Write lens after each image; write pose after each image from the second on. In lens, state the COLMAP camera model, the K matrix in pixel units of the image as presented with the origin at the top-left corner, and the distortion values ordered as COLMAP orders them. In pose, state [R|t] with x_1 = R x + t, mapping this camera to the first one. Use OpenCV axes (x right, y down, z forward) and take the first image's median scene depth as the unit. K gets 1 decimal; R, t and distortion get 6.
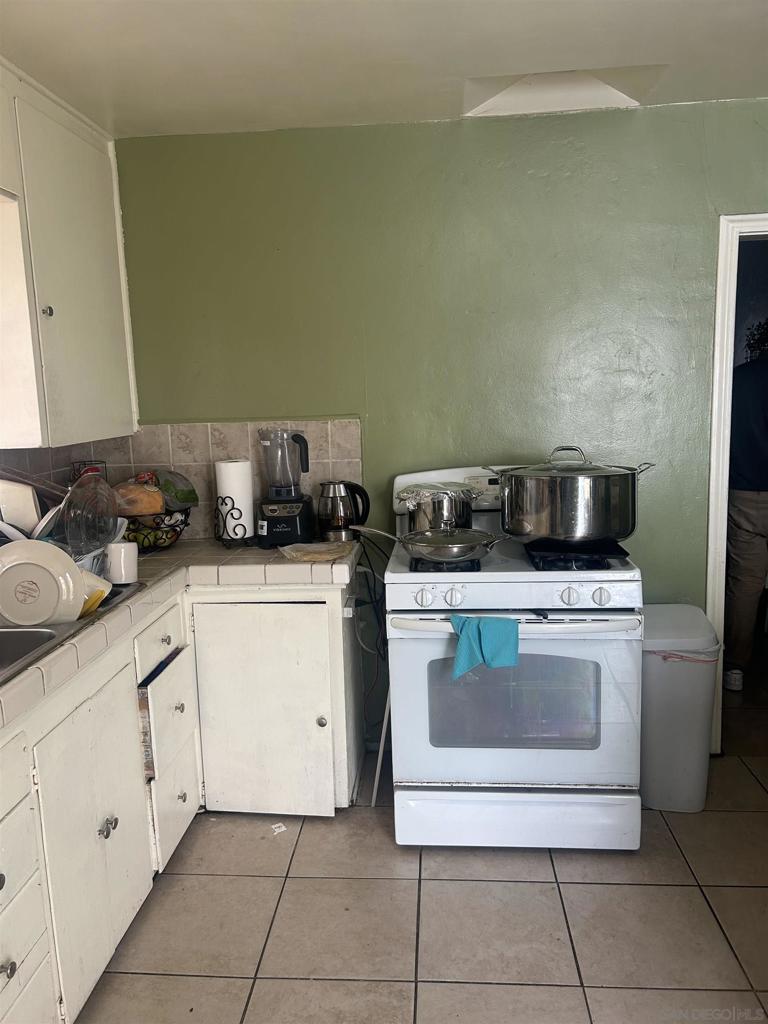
lens RADIAL K [[777.5, 0, 388.5], [0, 777.5, 492.5], [0, 0, 1]] dist [0.036624, -0.034303]
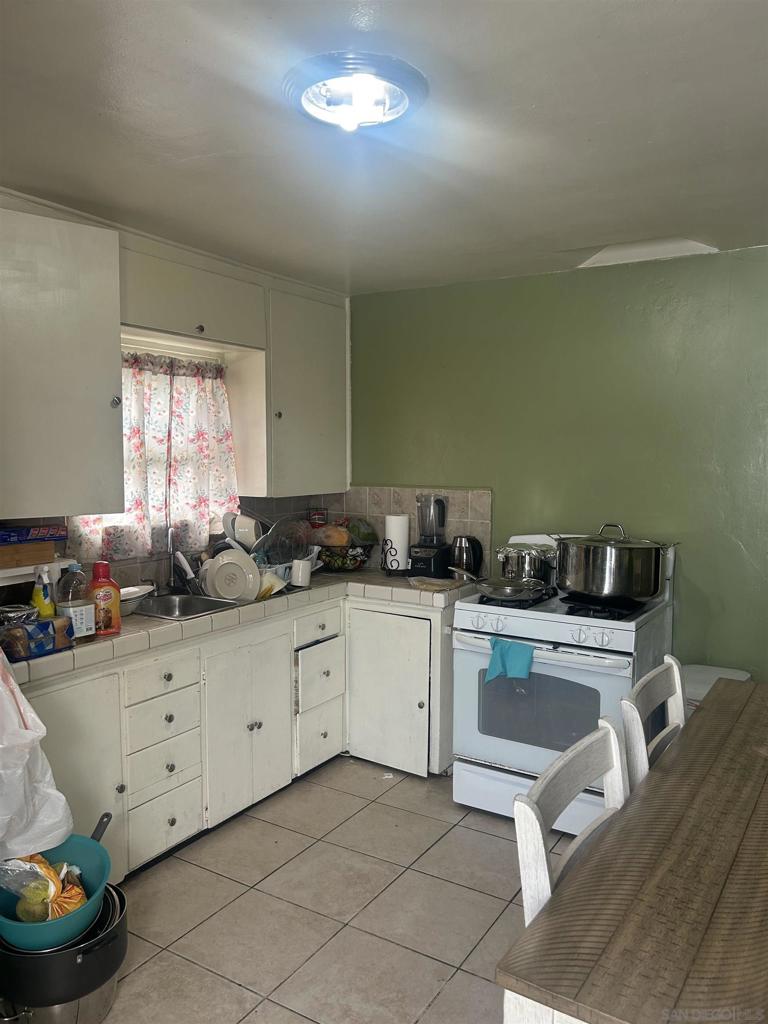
lens RADIAL K [[777.5, 0, 392.1], [0, 777.5, 505.0], [0, 0, 1]] dist [0.036624, -0.034303]
pose [[0.891280, 0.073138, -0.447517, 0.460978], [-0.100441, 0.994234, -0.037551, -0.004825], [0.442190, 0.078417, 0.893487, -0.294836]]
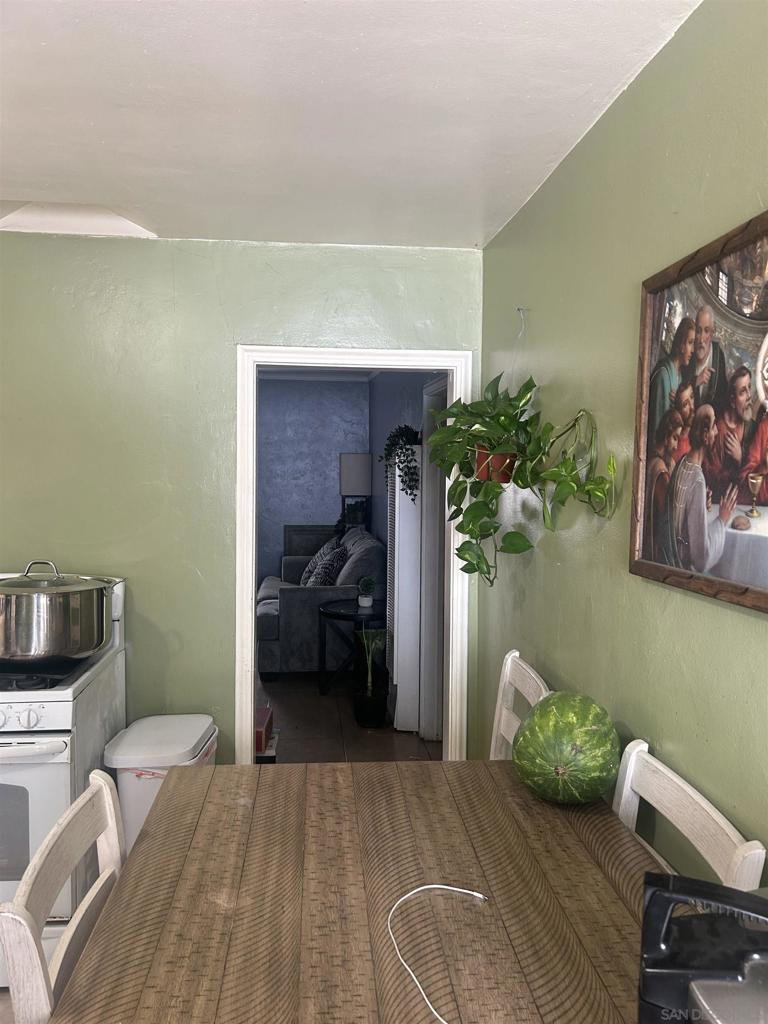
lens RADIAL K [[777.5, 0, 379.3], [0, 777.5, 504.3], [0, 0, 1]] dist [0.036624, -0.034303]
pose [[0.984225, 0.032256, 0.173957, 0.462542], [-0.018450, 0.996591, -0.080407, -0.057876], [-0.175958, 0.075929, 0.981465, -0.063819]]
